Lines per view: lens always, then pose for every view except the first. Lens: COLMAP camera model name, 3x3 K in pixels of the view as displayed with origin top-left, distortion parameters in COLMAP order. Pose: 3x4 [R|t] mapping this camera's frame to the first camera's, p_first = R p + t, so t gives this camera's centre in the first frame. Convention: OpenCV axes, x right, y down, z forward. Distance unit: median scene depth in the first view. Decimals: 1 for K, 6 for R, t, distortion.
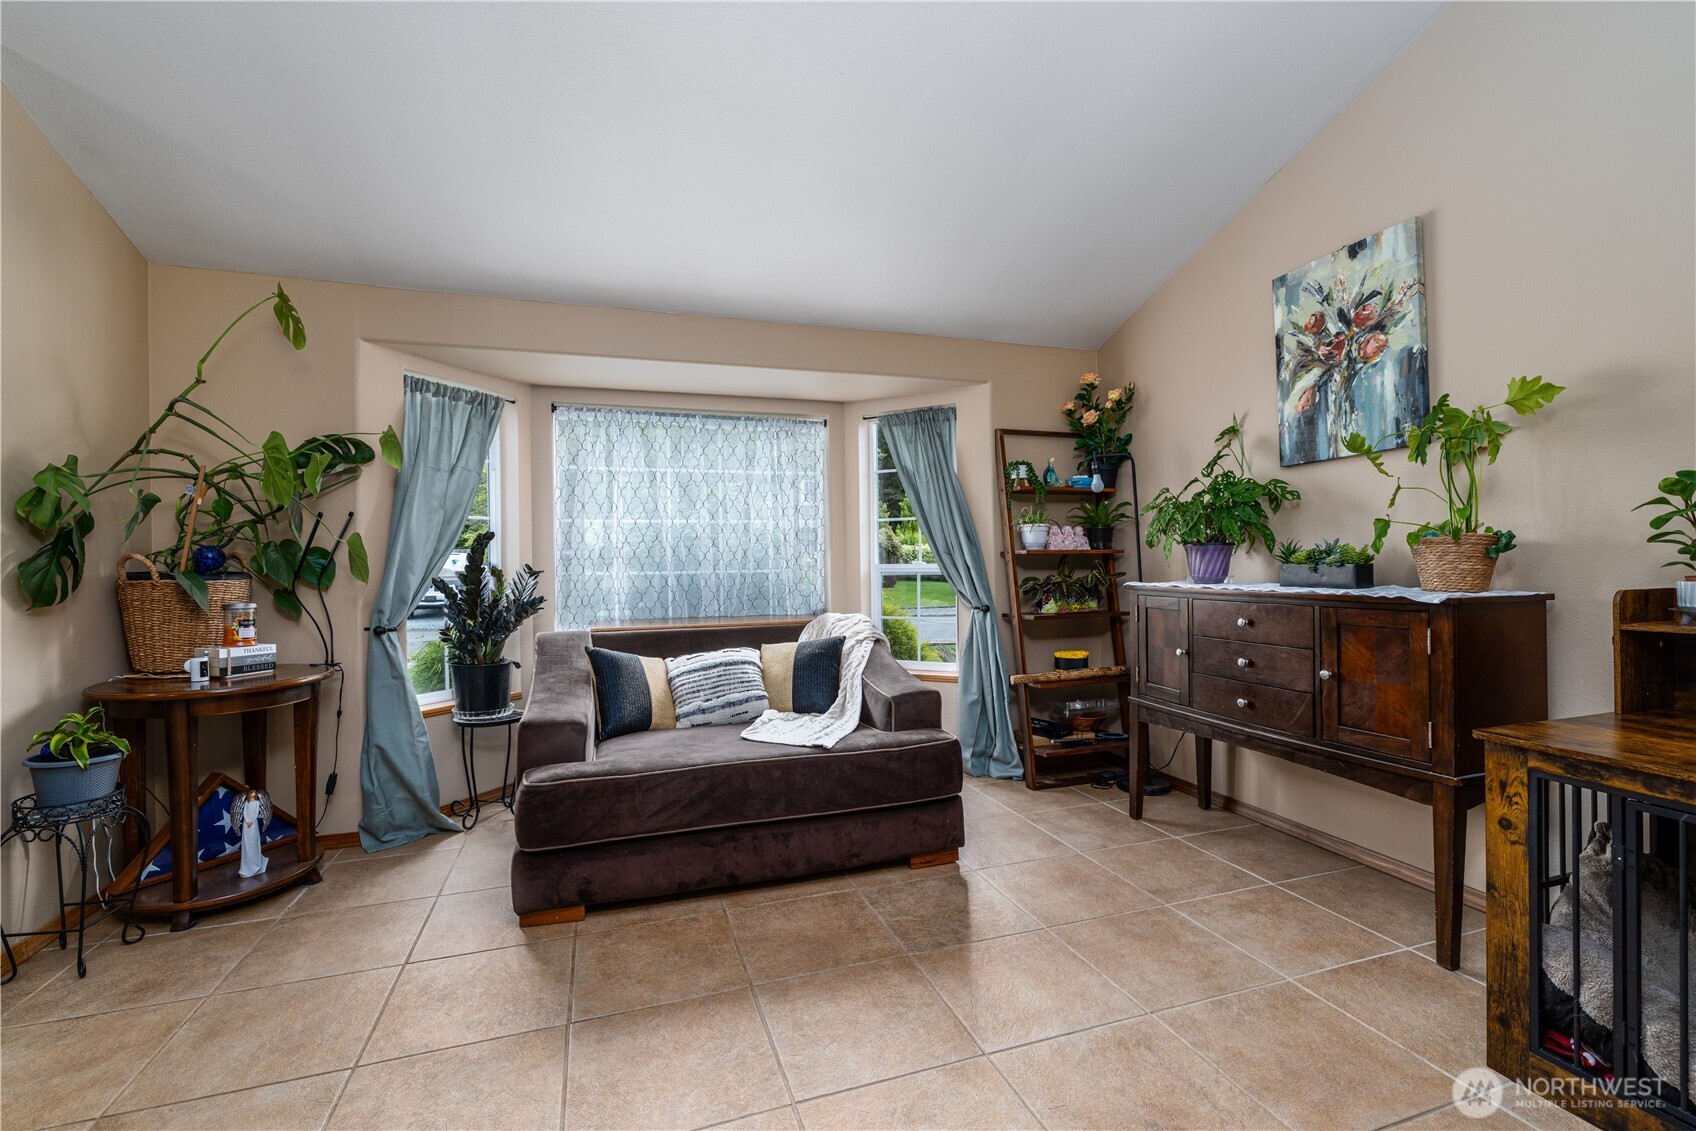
lens RADIAL K [[732.8, 0, 852.3], [0, 732.8, 570.0], [0, 0, 1]] dist [-0.008379, 0.000769]
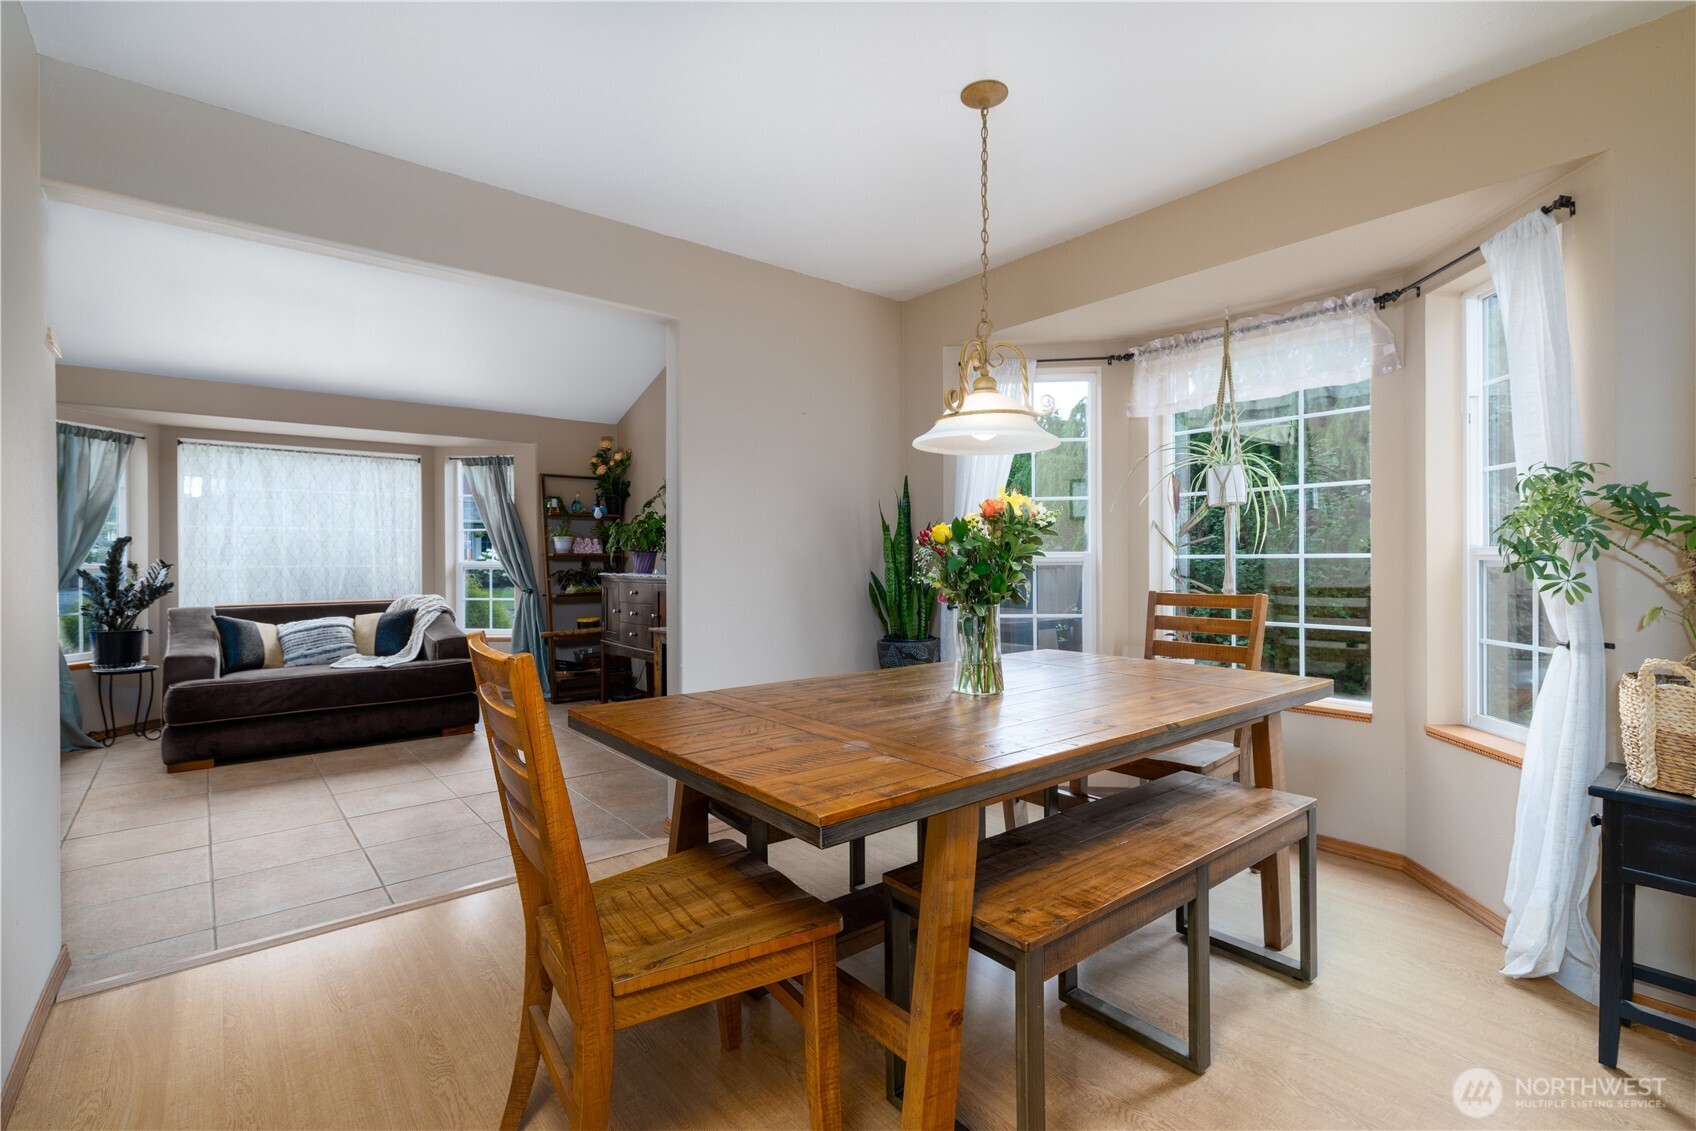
lens RADIAL K [[764.3, 0, 851.9], [0, 764.3, 560.9], [0, 0, 1]] dist [-0.003097, -0.001123]
pose [[0.930244, 0.006425, 0.366886, 0.289522], [-0.003005, 0.999947, -0.009891, 0.005417], [-0.366929, 0.008098, 0.930214, -0.958815]]
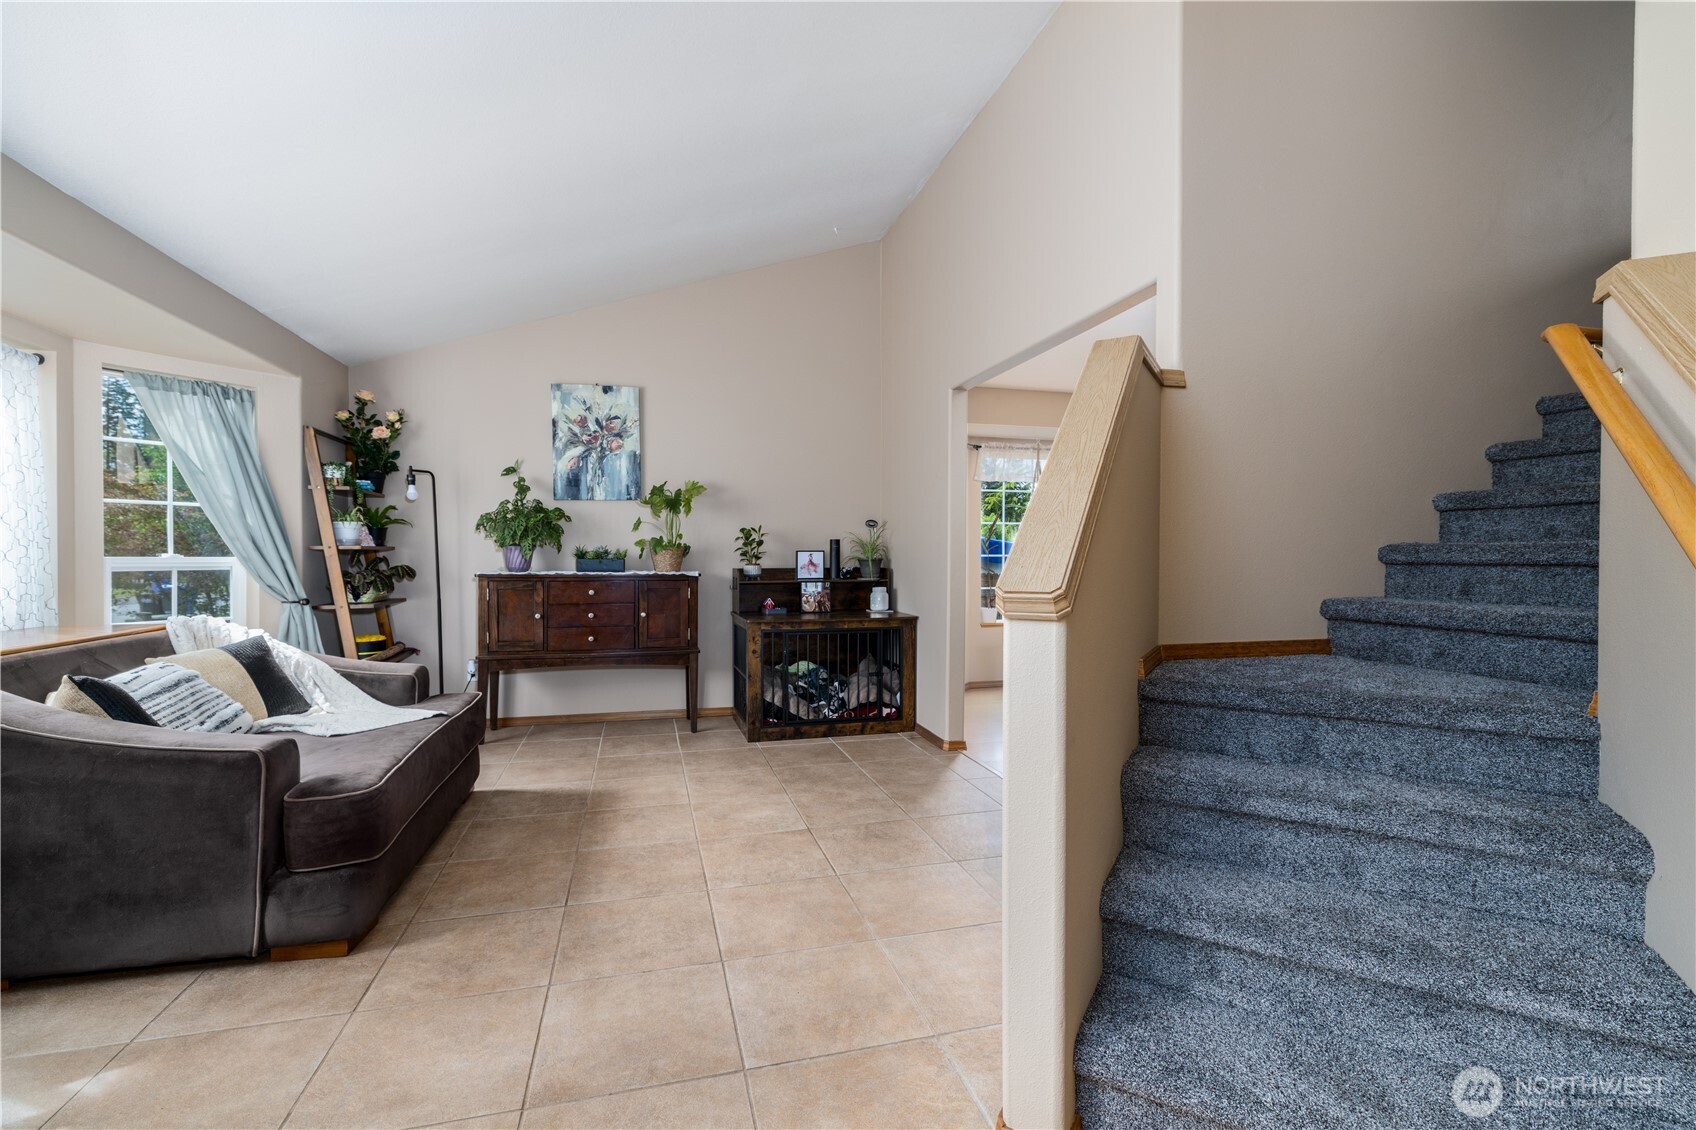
lens RADIAL K [[732.8, 0, 847.1], [0, 732.8, 564.0], [0, 0, 1]] dist [-0.008379, 0.000769]
pose [[0.061715, -0.001878, 0.998092, -1.013531], [0.006141, 0.999980, 0.001502, 0.004505], [-0.998075, 0.006037, 0.061726, 0.248938]]
